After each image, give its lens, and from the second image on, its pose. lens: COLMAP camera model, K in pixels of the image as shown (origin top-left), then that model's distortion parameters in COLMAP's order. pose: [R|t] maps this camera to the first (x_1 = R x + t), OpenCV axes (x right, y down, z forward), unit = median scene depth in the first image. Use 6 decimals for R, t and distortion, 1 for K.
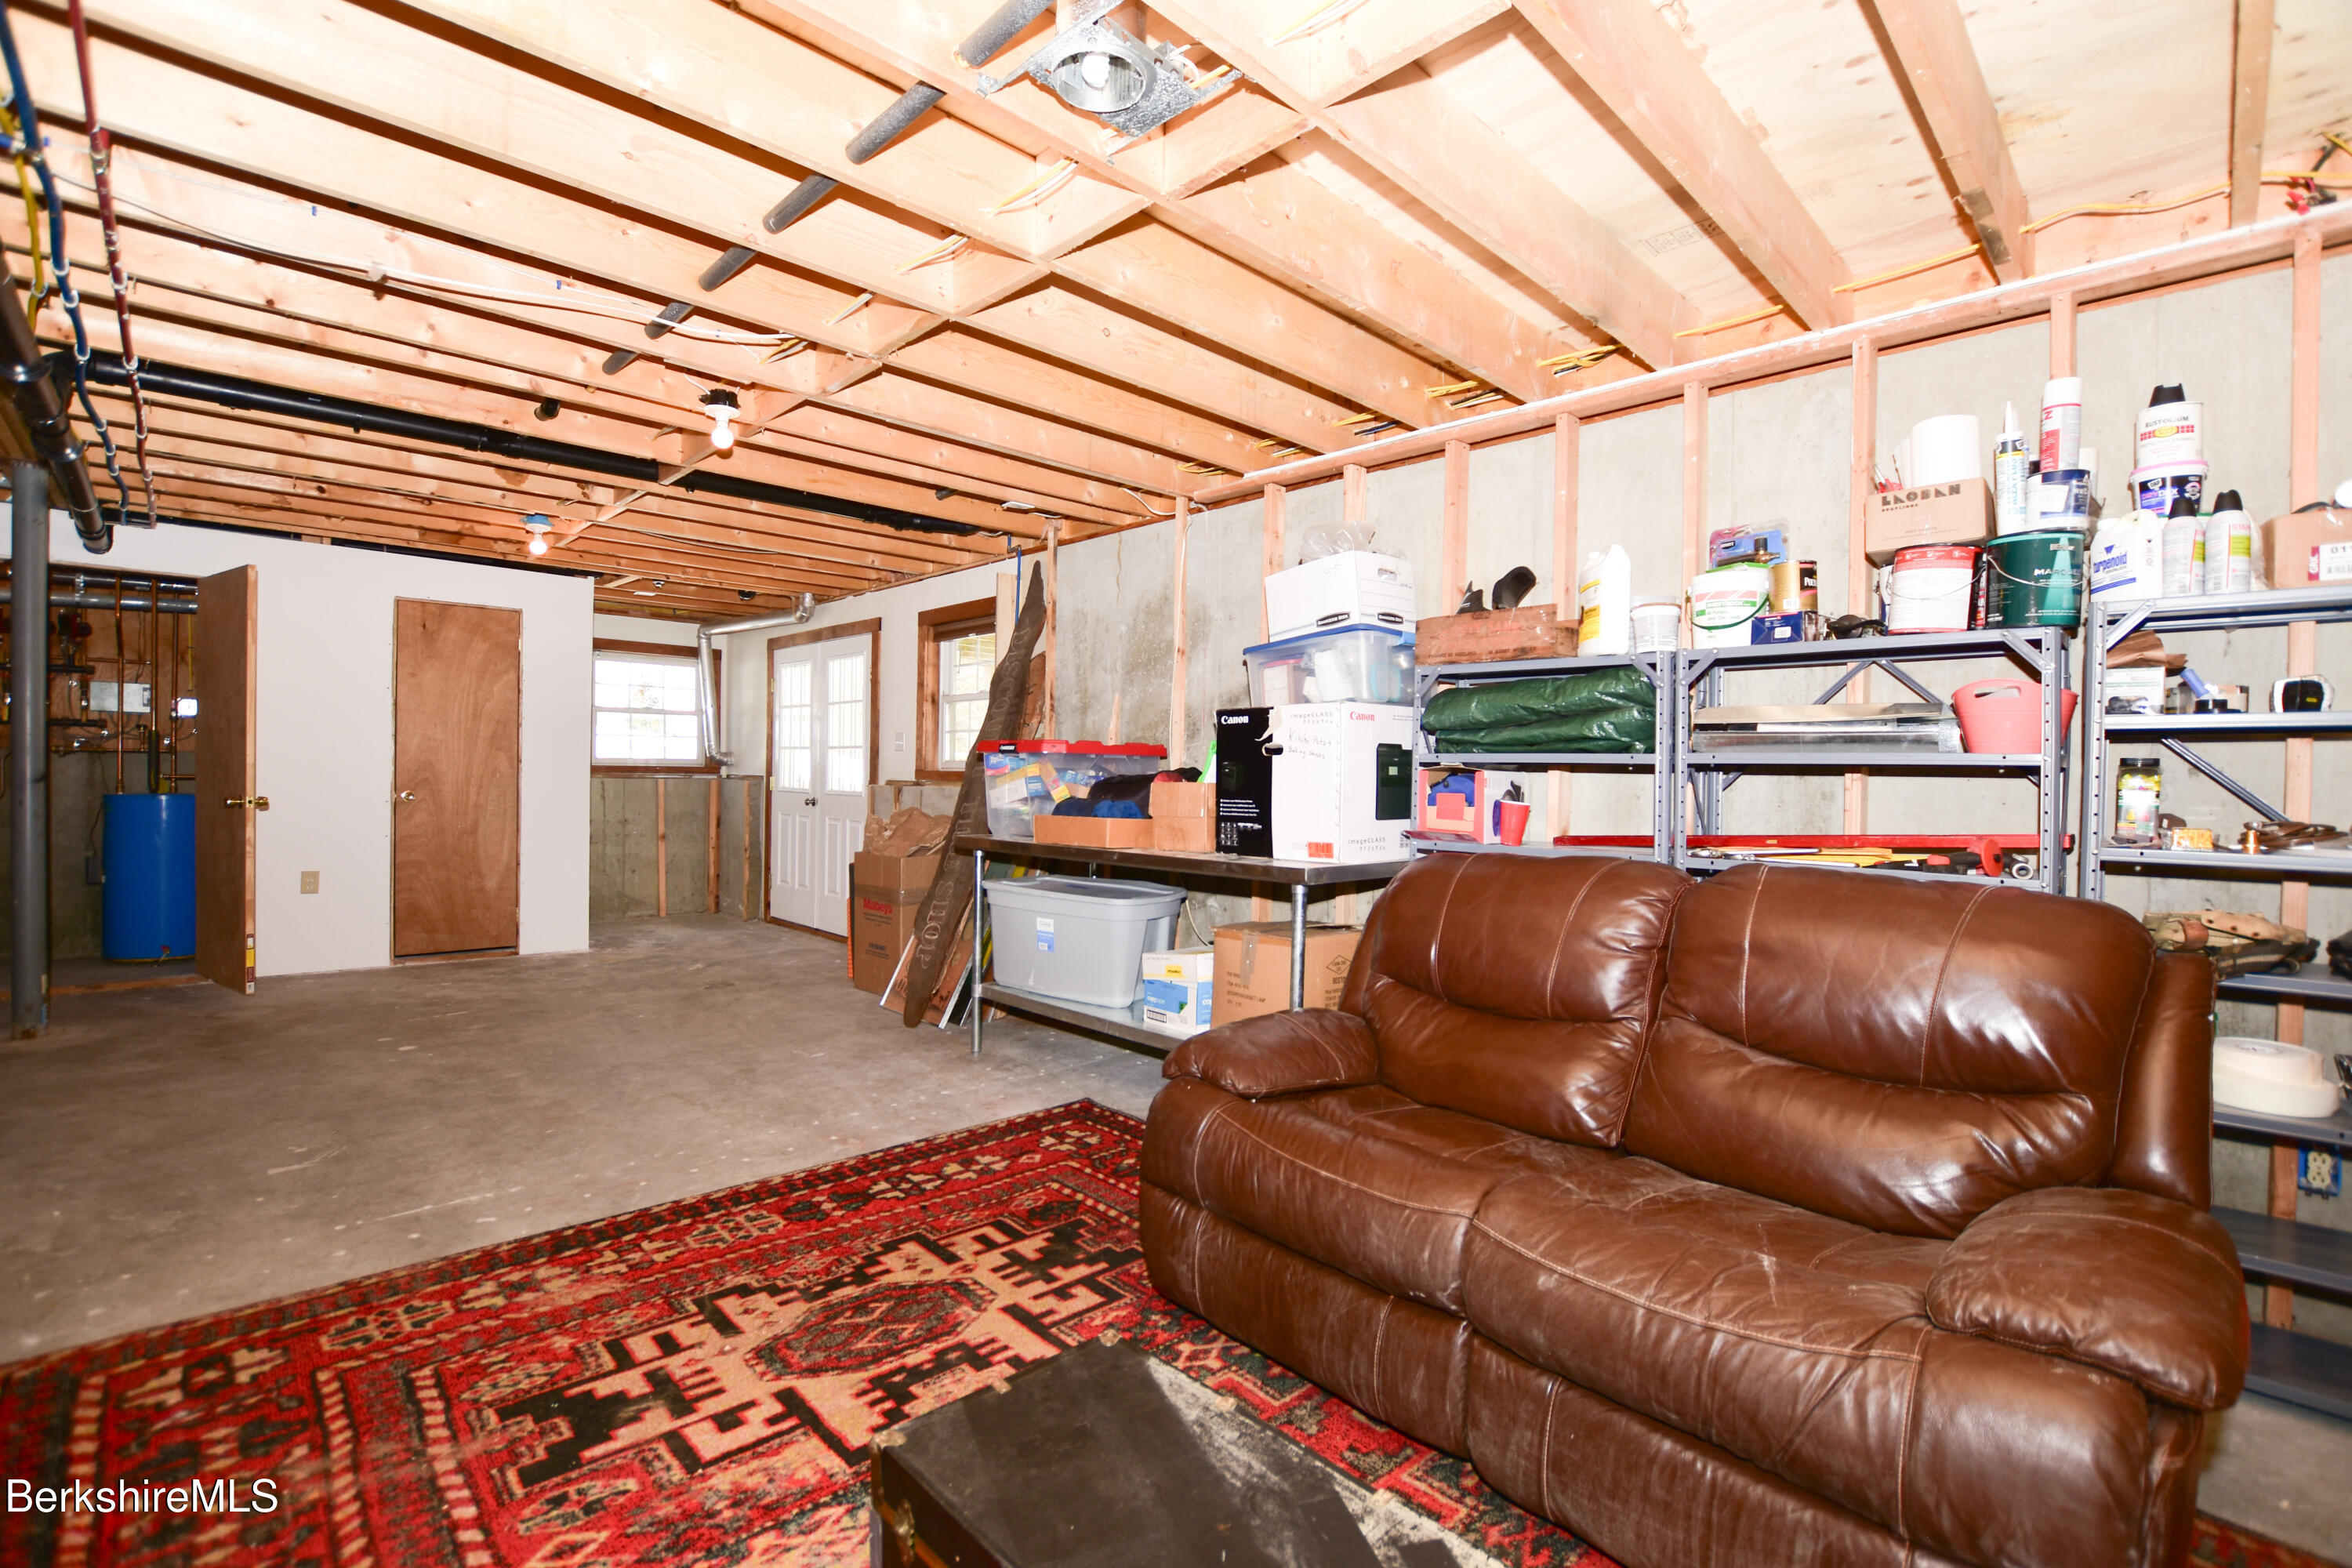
lens RADIAL K [[1050.8, 0, 1176.0], [0, 1050.8, 784.0], [0, 0, 1]] dist [-0.019966, 0.000093]
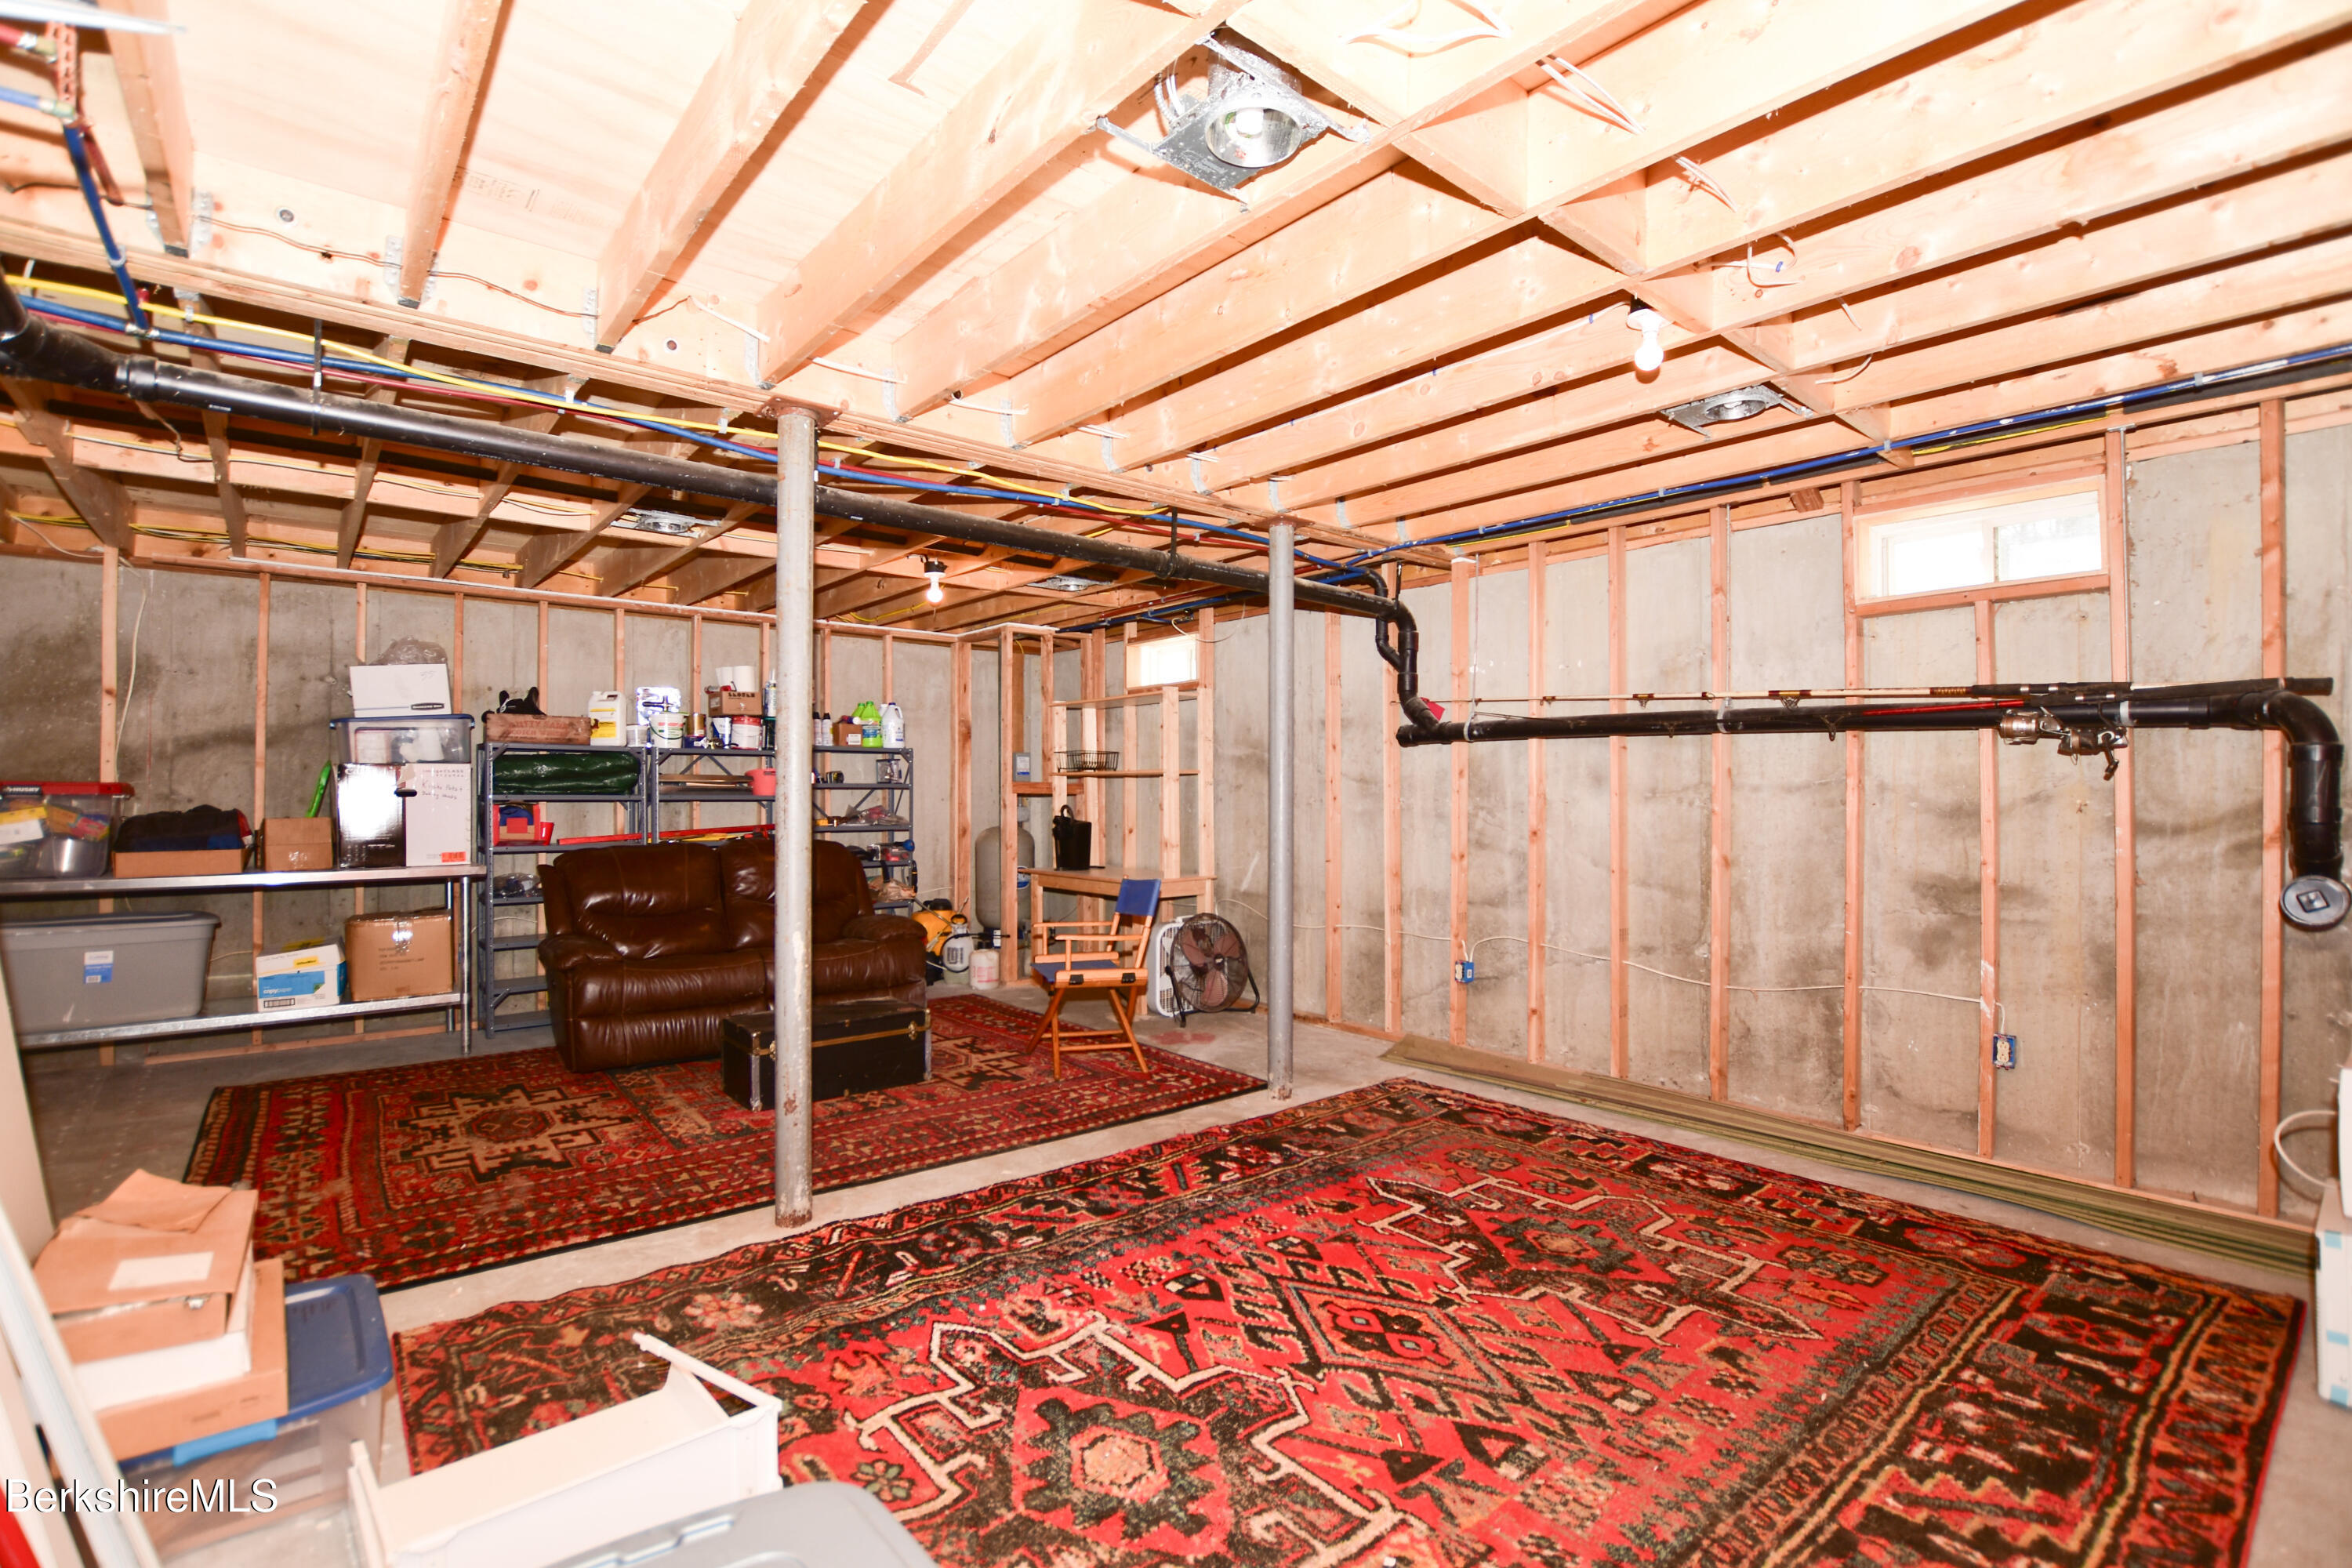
lens RADIAL K [[1050.8, 0, 1176.0], [0, 1050.8, 784.0], [0, 0, 1]] dist [-0.019966, 0.000093]
pose [[0.069490, -0.007891, 0.997551, -1.783927], [0.005588, 0.999956, 0.007520, -0.069910], [-0.997567, 0.005052, 0.069531, -0.251426]]
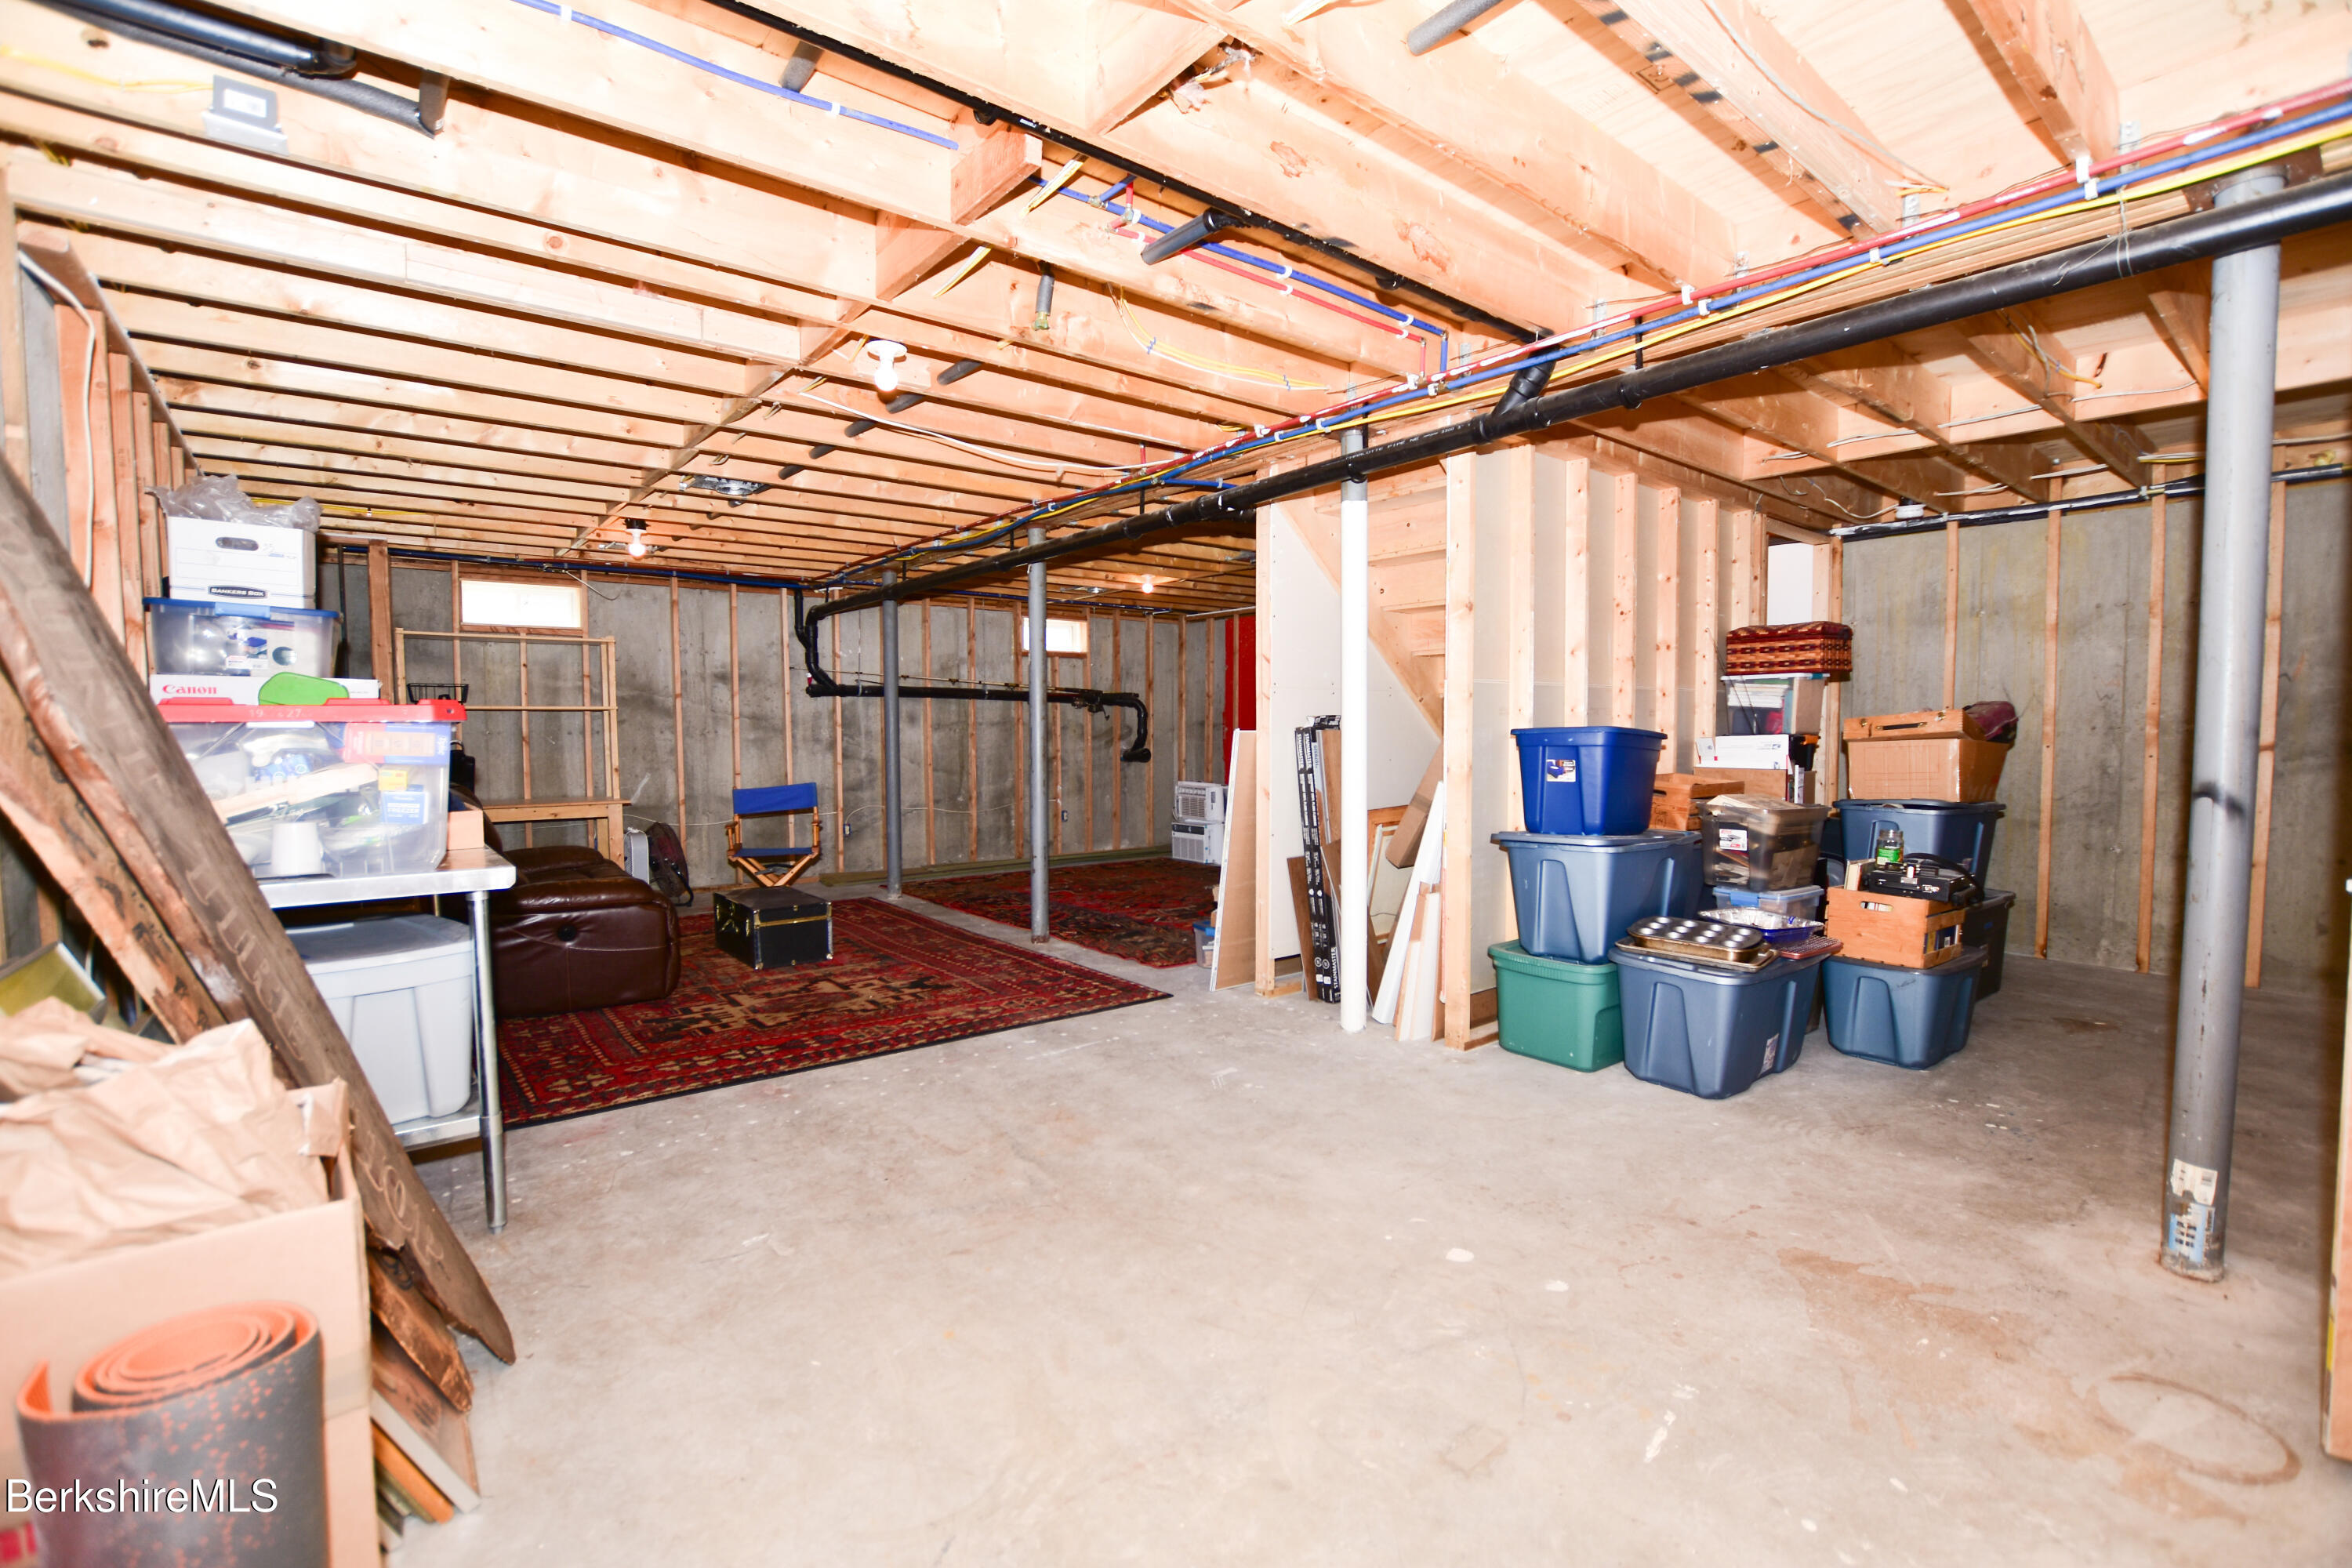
lens RADIAL K [[1050.8, 0, 1176.0], [0, 1050.8, 784.0], [0, 0, 1]] dist [-0.019966, 0.000093]
pose [[-0.995844, -0.014524, 0.089907, -1.099403], [-0.009220, 0.998208, 0.059129, -0.056684], [-0.090605, 0.058054, -0.994193, 2.710234]]
